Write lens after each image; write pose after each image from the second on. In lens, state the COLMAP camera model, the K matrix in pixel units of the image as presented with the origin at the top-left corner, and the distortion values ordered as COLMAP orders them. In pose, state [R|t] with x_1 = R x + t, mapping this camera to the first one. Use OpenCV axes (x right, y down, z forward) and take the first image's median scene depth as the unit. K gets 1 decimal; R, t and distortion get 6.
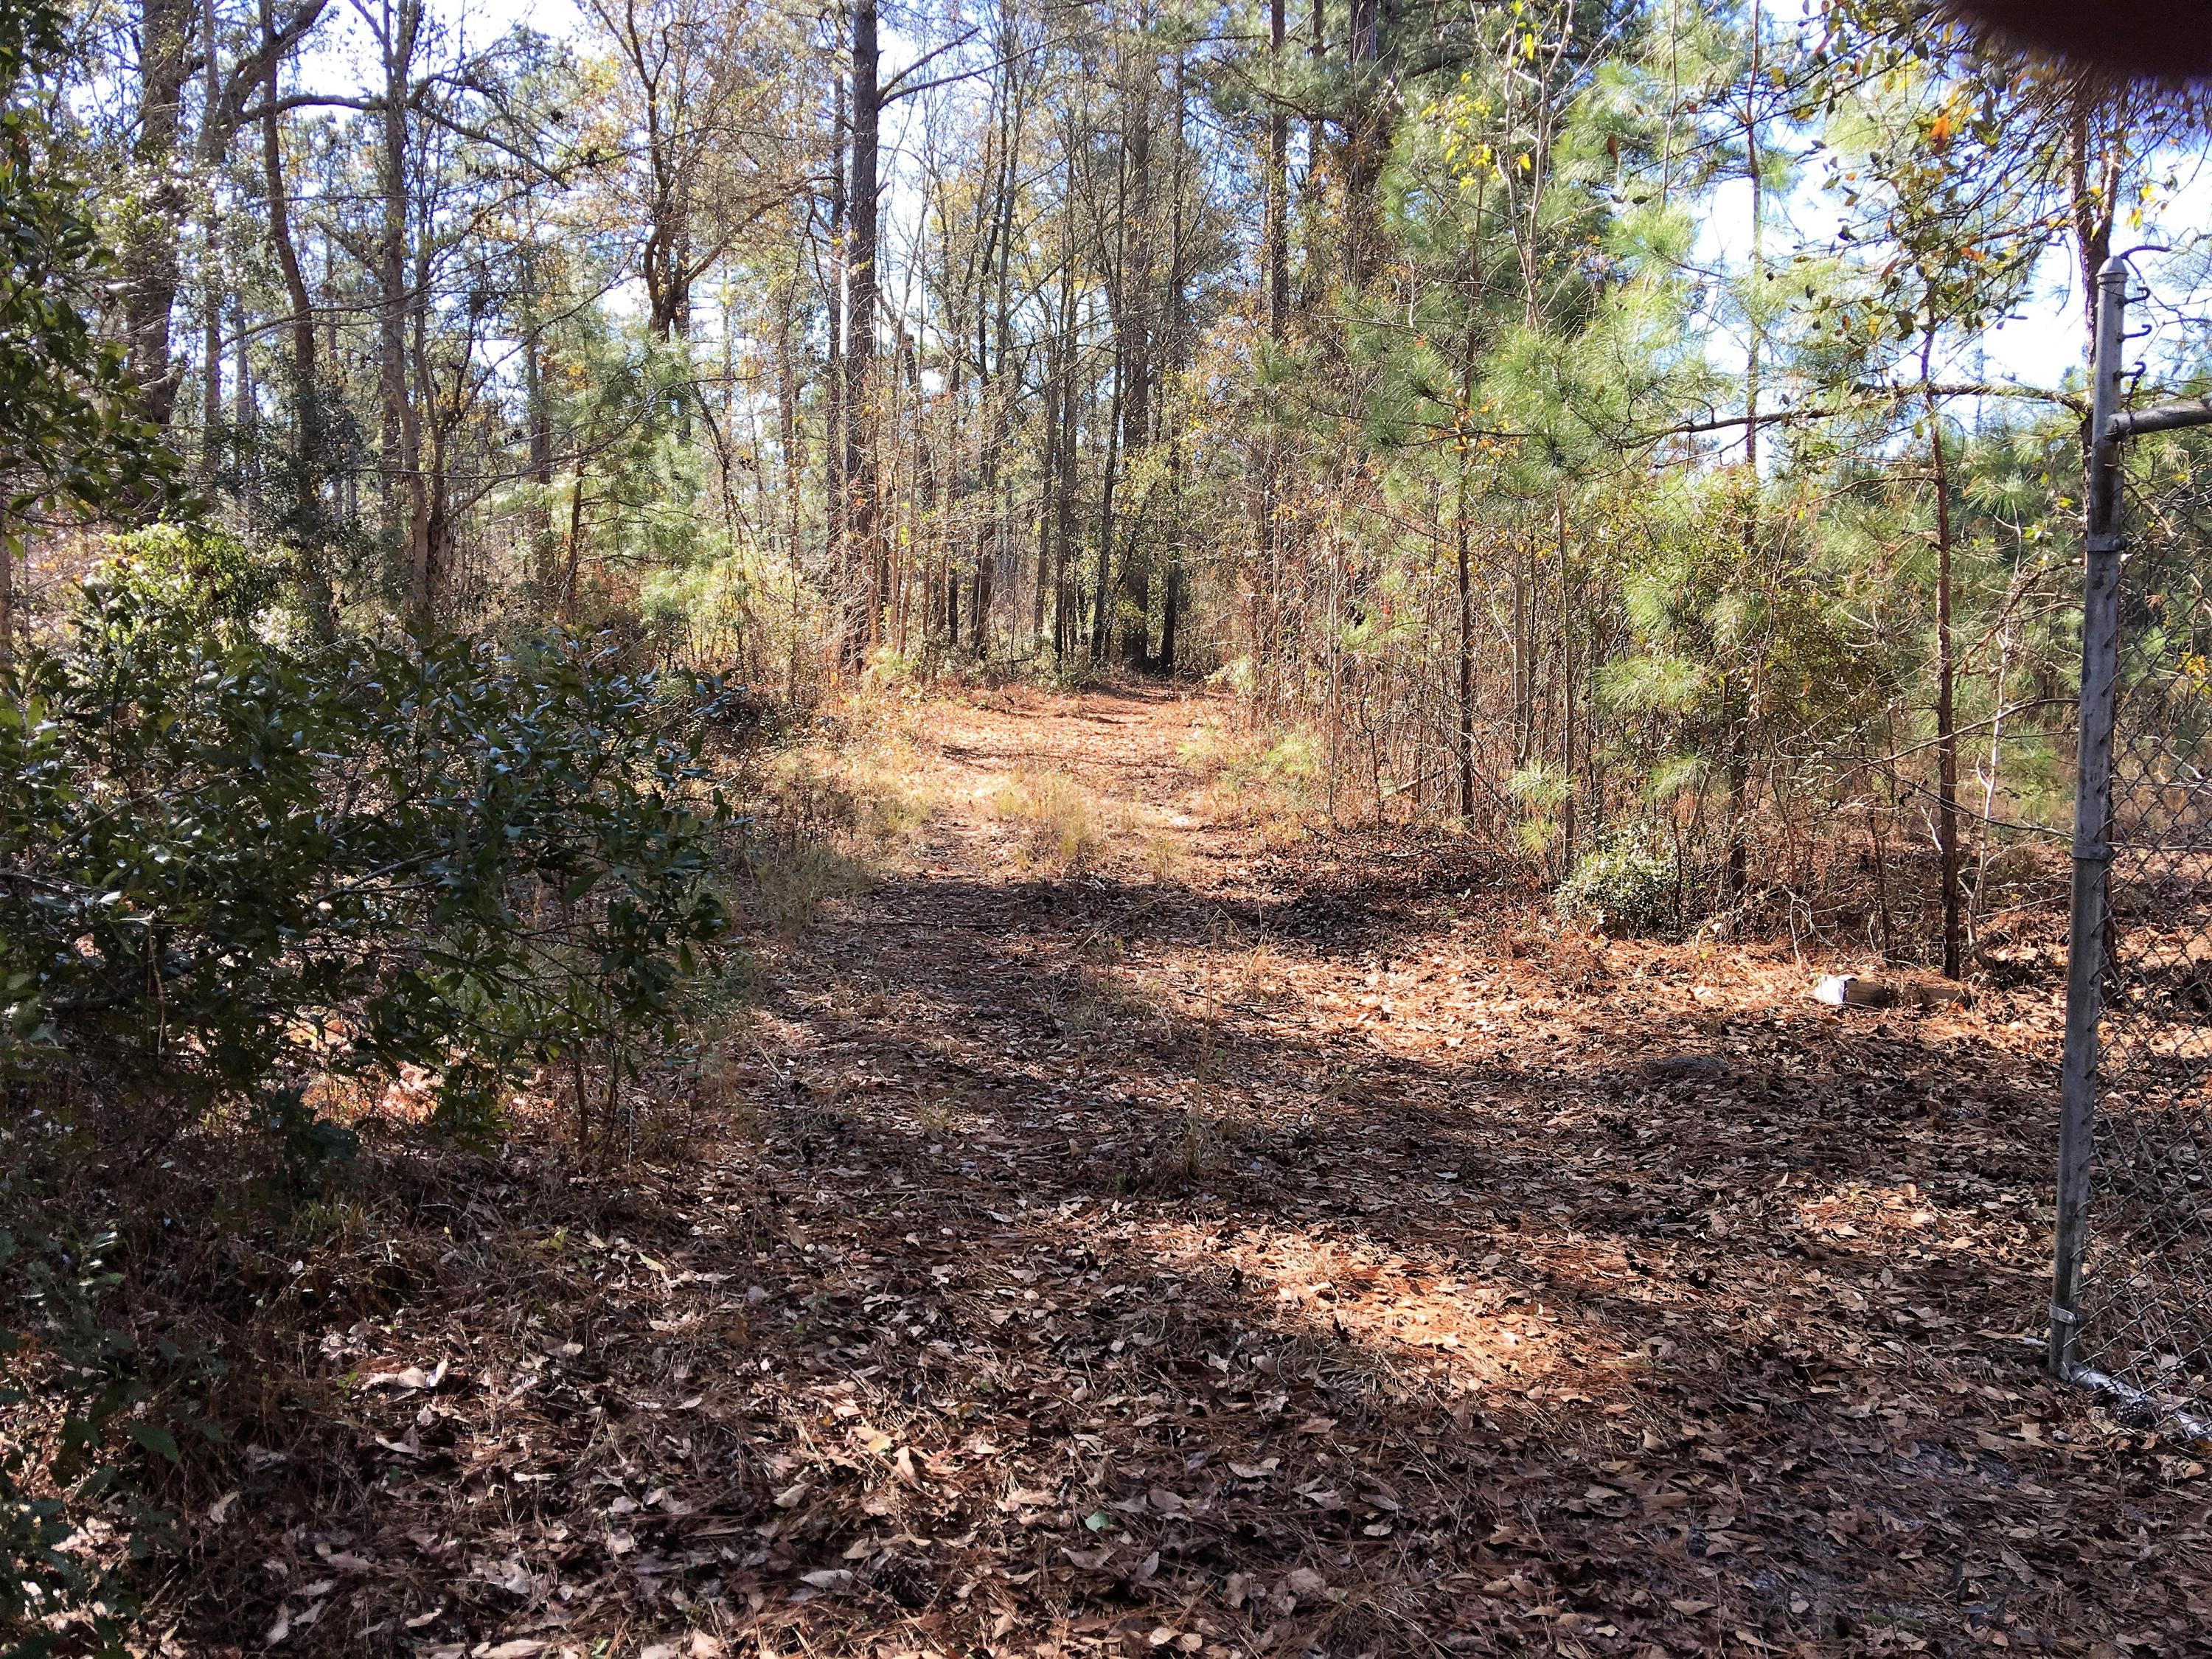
lens RADIAL K [[1867.5, 0, 1080.7], [0, 1867.5, 809.1], [0, 0, 1]] dist [0.084620, -0.129476]
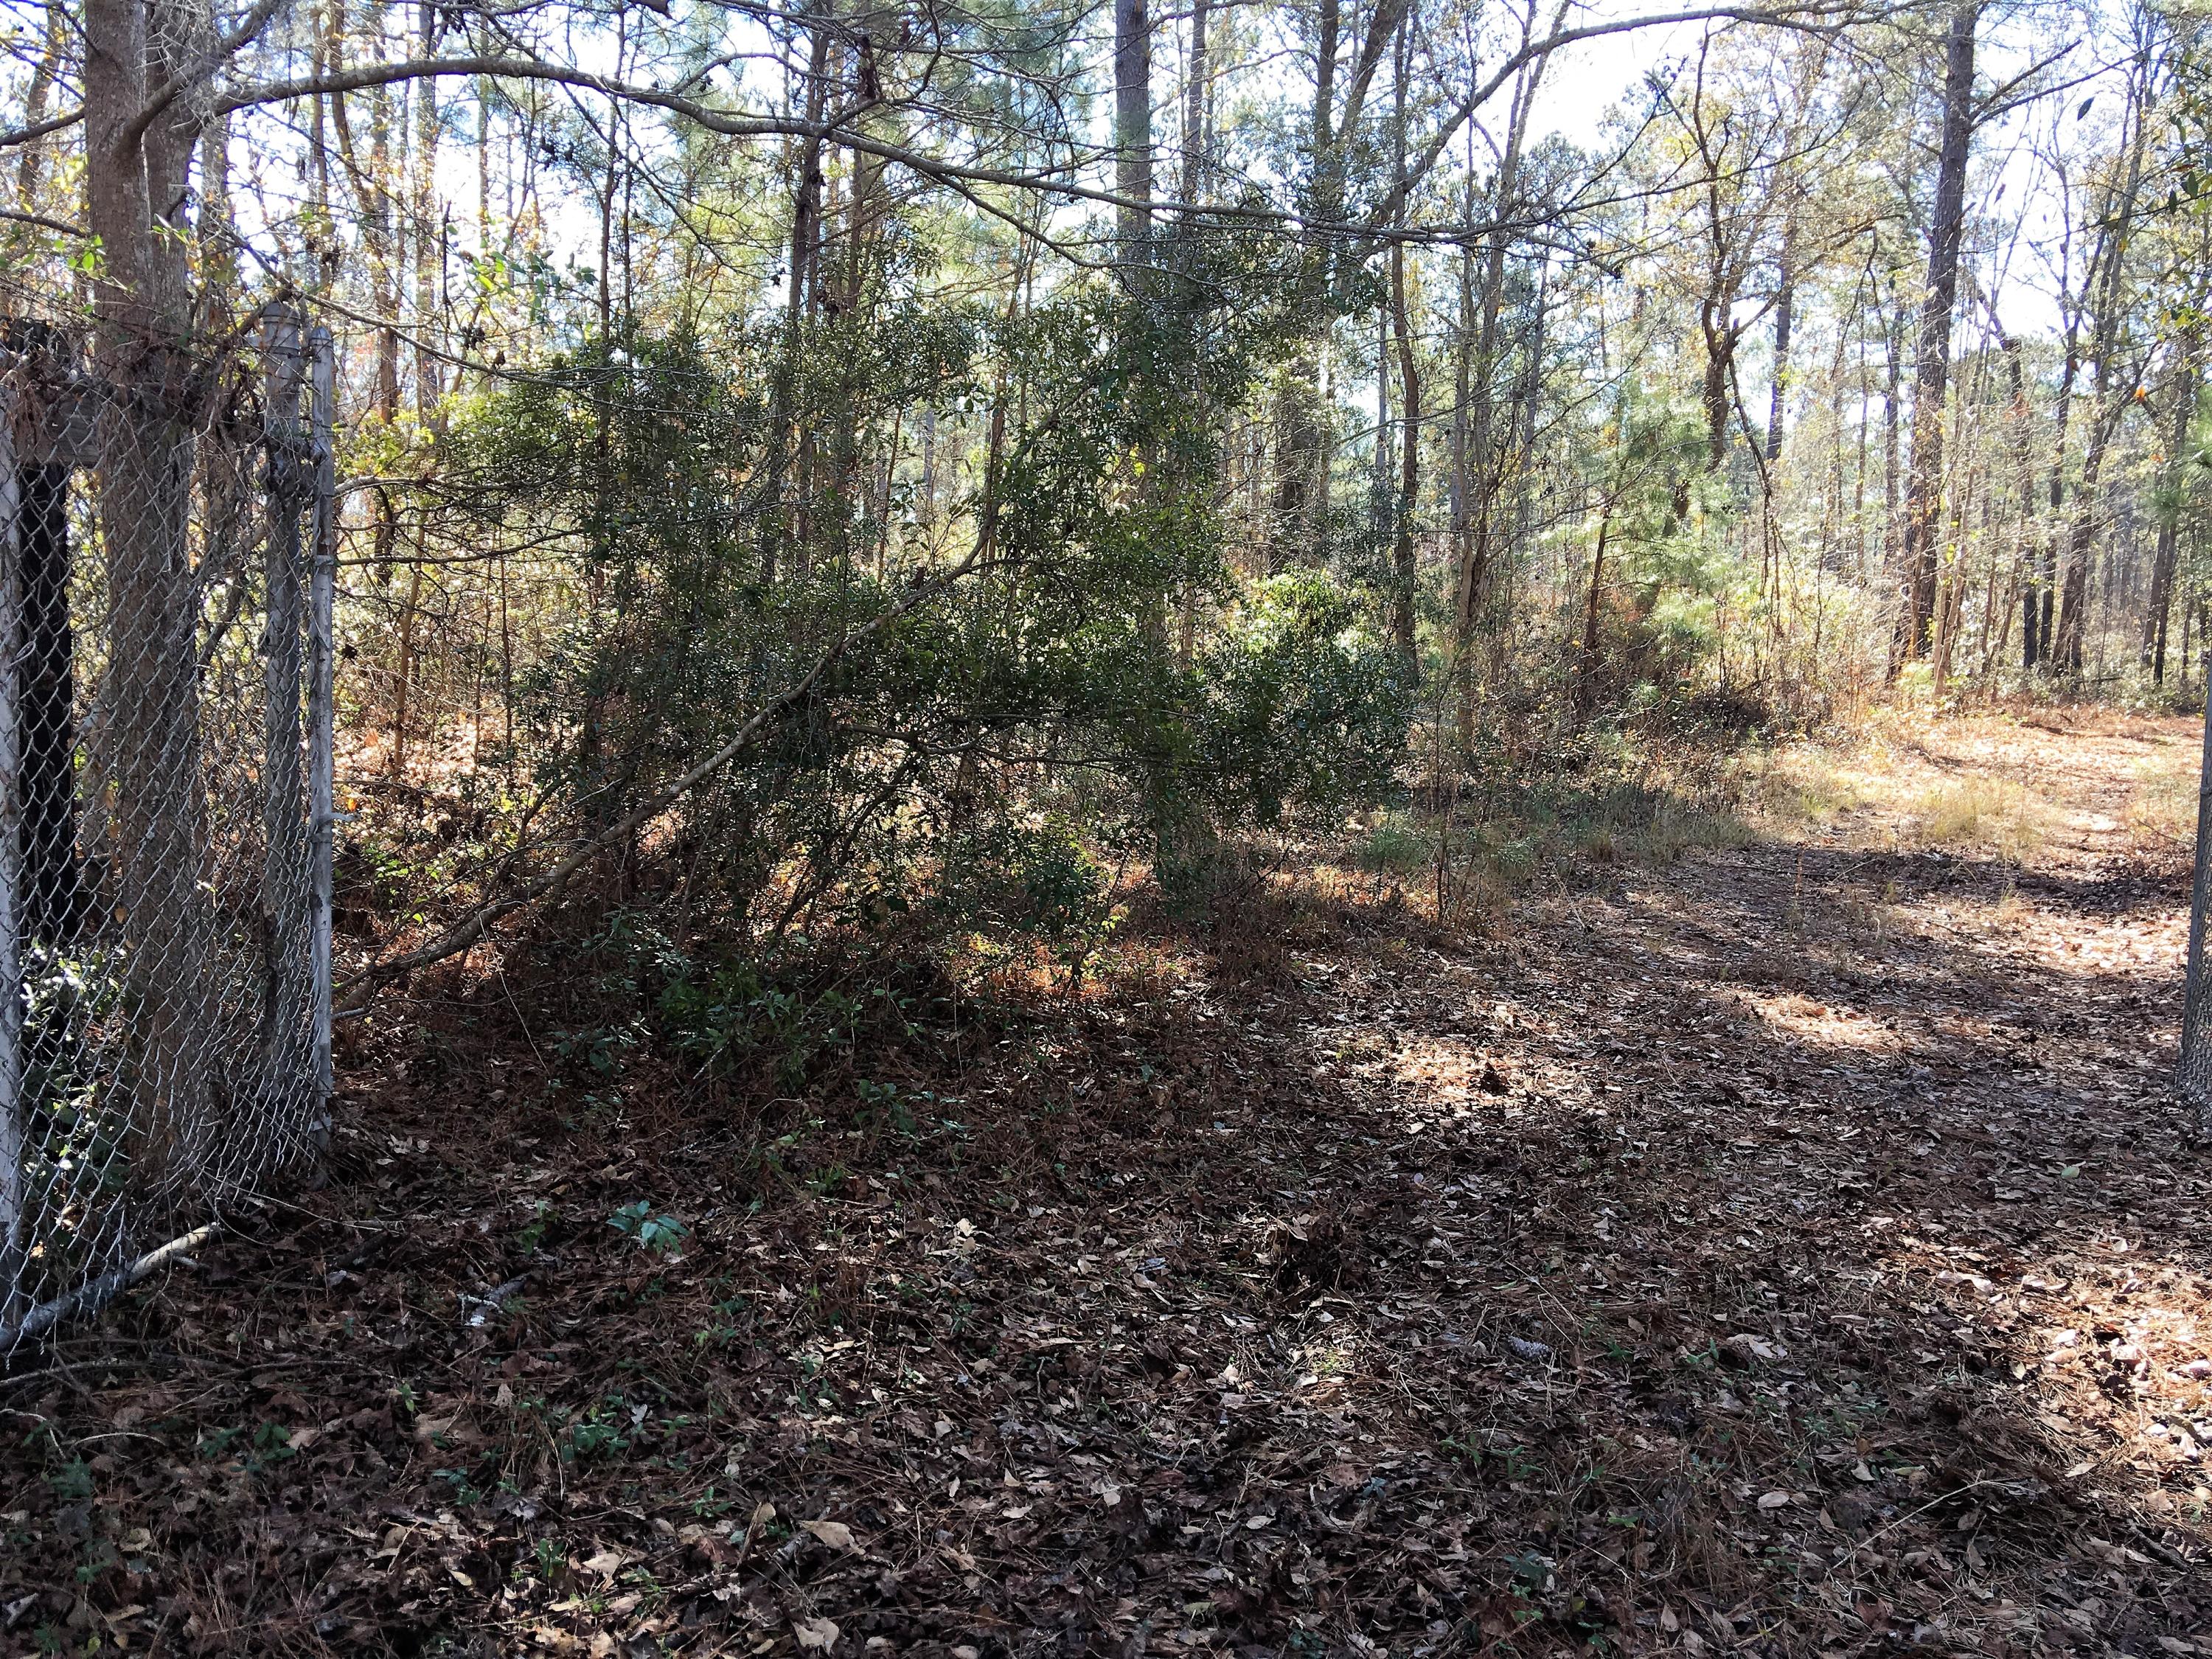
lens RADIAL K [[1867.5, 0, 1081.1], [0, 1867.5, 813.2], [0, 0, 1]] dist [0.084620, -0.129476]
pose [[0.841444, 0.061399, -0.536845, 0.295956], [-0.063386, 0.997880, 0.014778, 0.042254], [0.536614, 0.021594, 0.843552, -0.527822]]
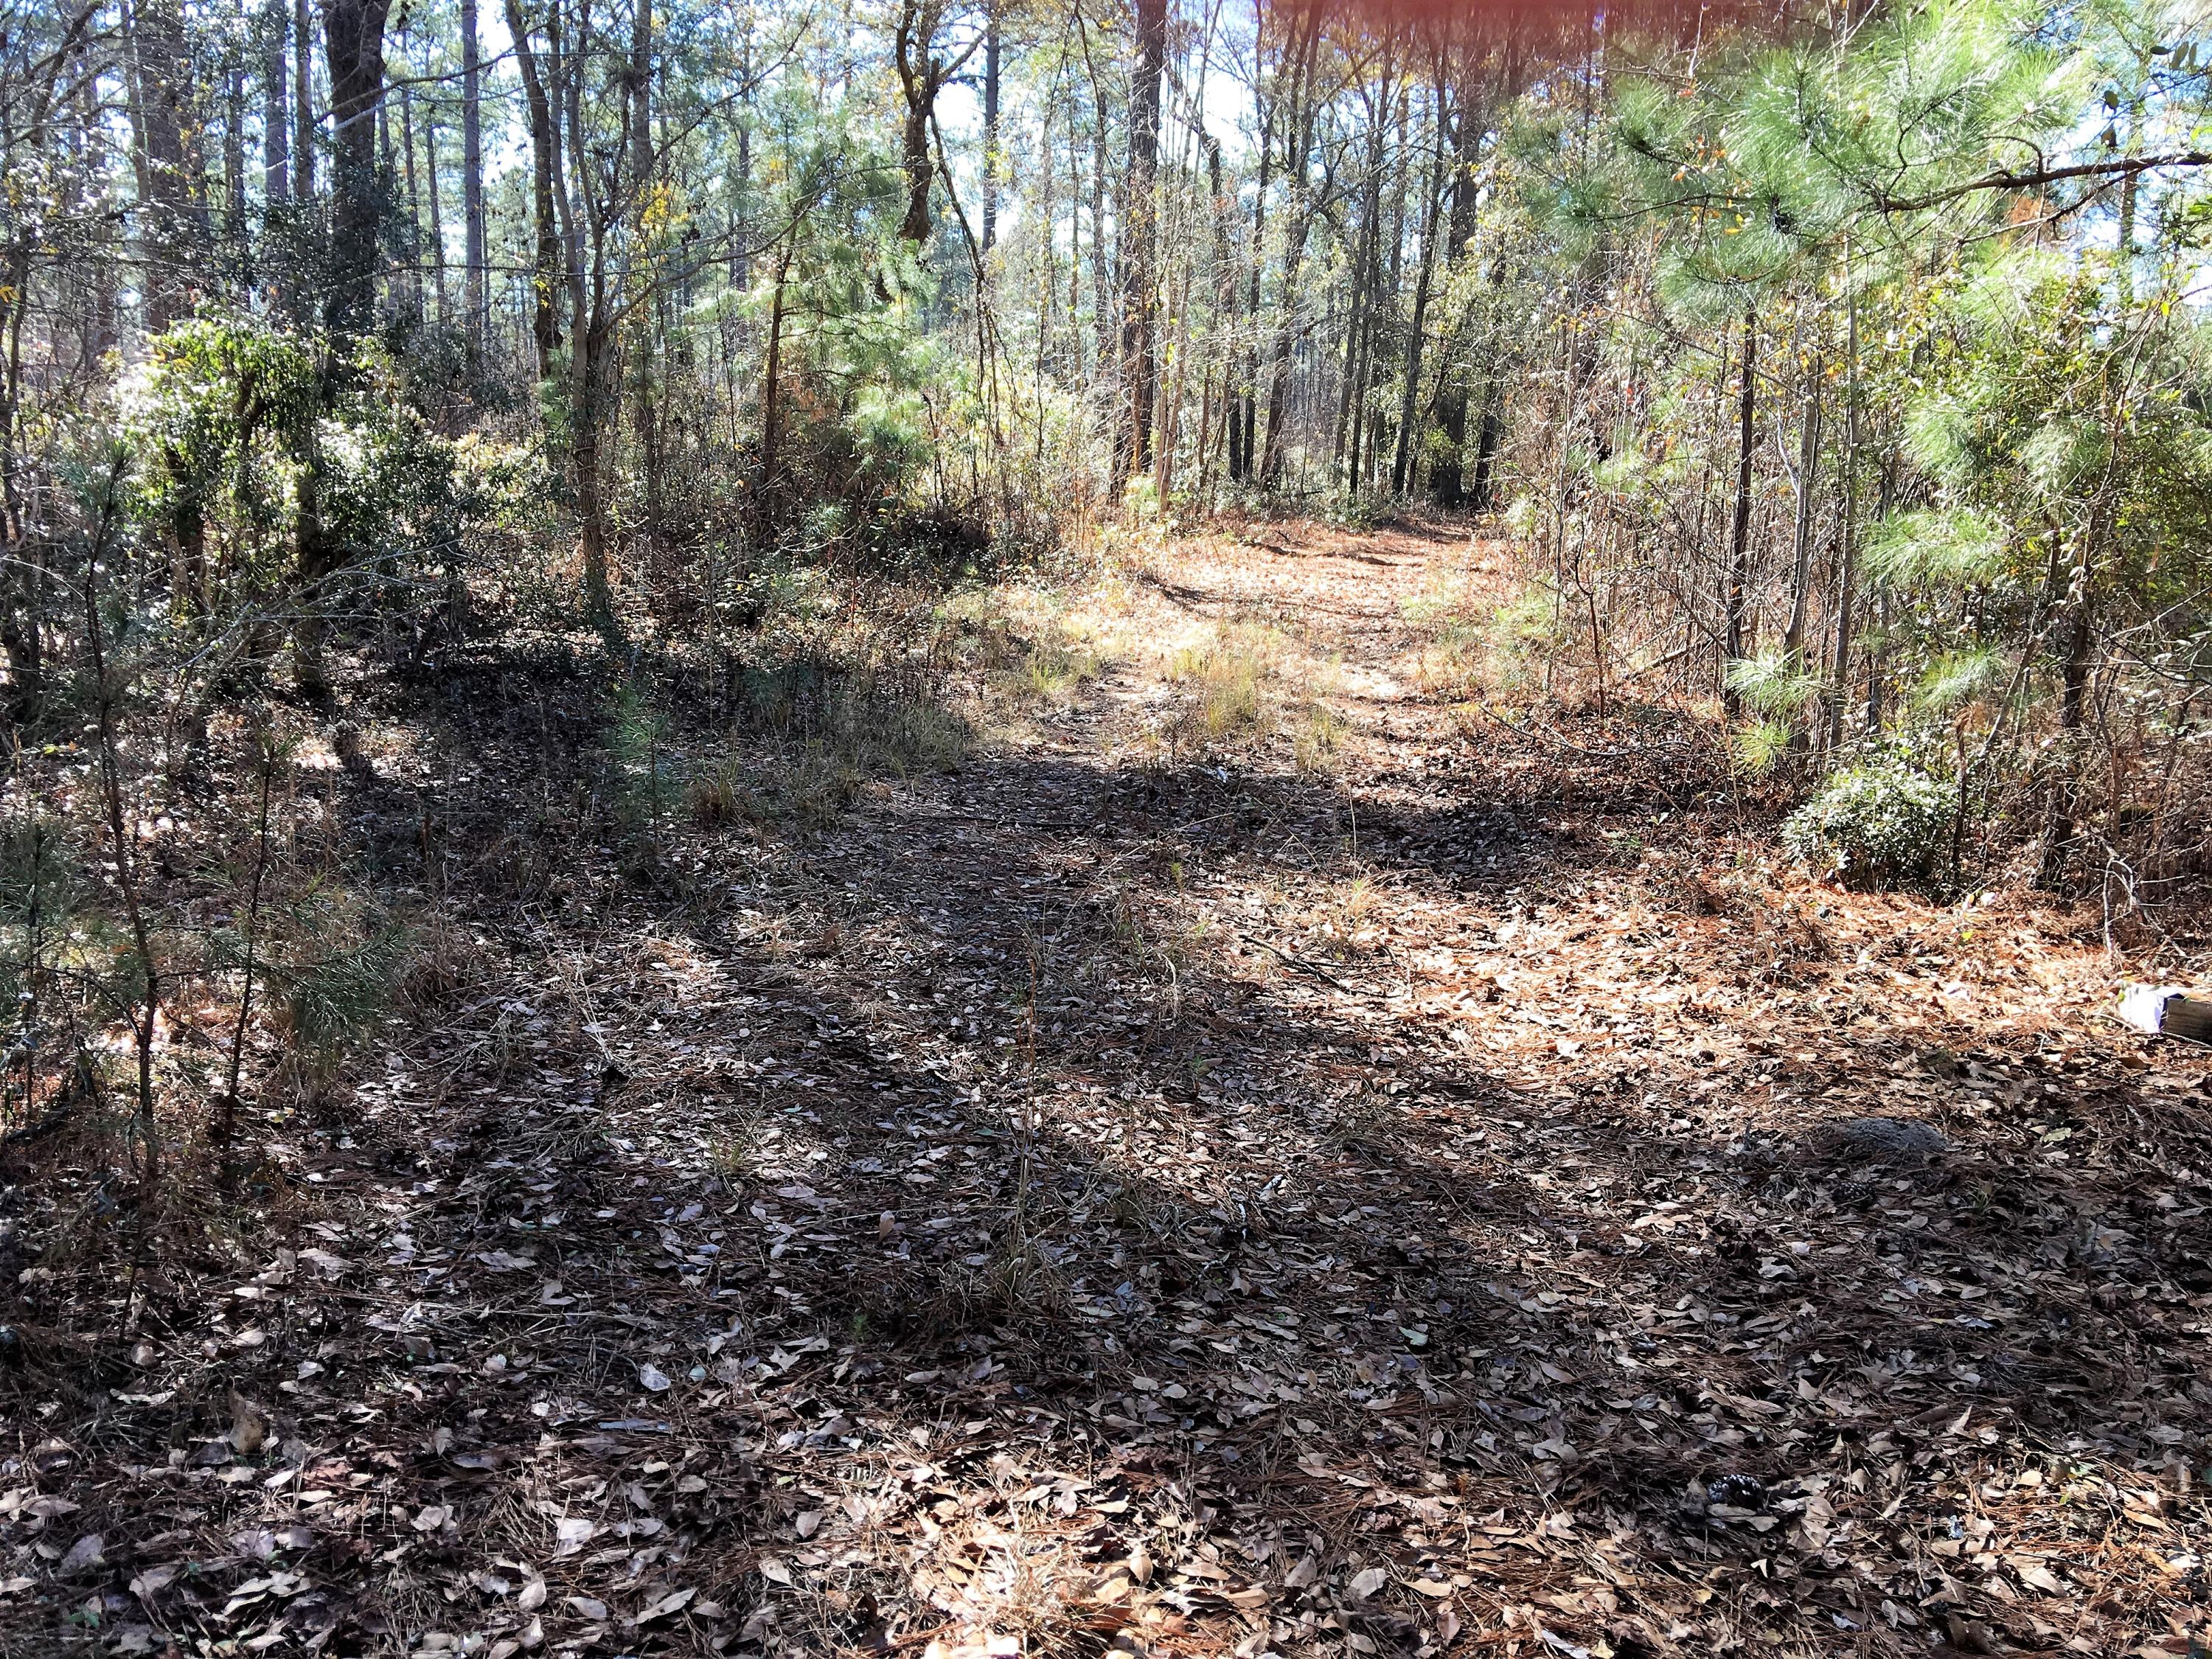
lens RADIAL K [[1867.5, 0, 1073.3], [0, 1867.5, 805.7], [0, 0, 1]] dist [0.084620, -0.129476]
pose [[0.983617, 0.049078, -0.173460, 0.129856], [-0.033670, 0.995311, 0.090676, -0.027113], [0.177097, -0.083350, 0.980658, 0.260278]]
